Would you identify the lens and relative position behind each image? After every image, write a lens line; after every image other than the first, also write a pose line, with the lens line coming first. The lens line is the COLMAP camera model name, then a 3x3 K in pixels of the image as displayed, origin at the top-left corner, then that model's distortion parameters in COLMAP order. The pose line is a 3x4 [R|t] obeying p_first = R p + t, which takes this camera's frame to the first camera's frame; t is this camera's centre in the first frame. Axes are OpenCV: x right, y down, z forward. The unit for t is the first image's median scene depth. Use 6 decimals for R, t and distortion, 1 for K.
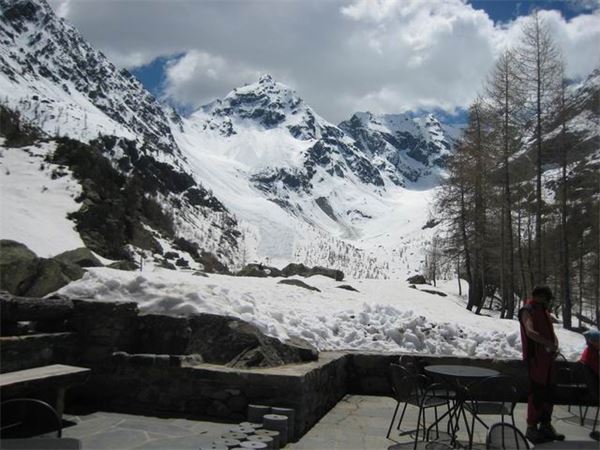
lens RADIAL K [[625.2, 0, 316.2], [0, 625.2, 227.4], [0, 0, 1]] dist [-0.161382, 0.201900]
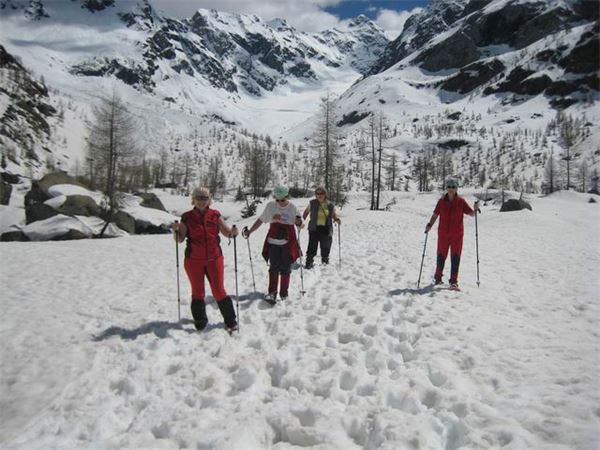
lens RADIAL K [[634.0, 0, 315.0], [0, 634.0, 225.3], [0, 0, 1]] dist [-0.141075, 0.201766]
pose [[0.965088, -0.025792, 0.260652, -0.025738], [-0.004239, 0.993472, 0.114001, 0.022067], [-0.261891, -0.111126, 0.958678, 0.225752]]
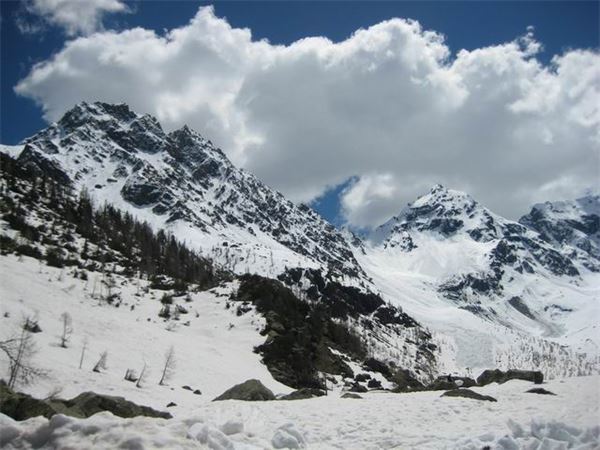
lens RADIAL K [[625.2, 0, 316.2], [0, 625.2, 227.4], [0, 0, 1]] dist [-0.161382, 0.201900]
pose [[0.944751, -0.176713, -0.276077, 0.000596], [0.123005, 0.971814, -0.201114, 0.000218], [0.303835, 0.156043, 0.939859, 0.002287]]
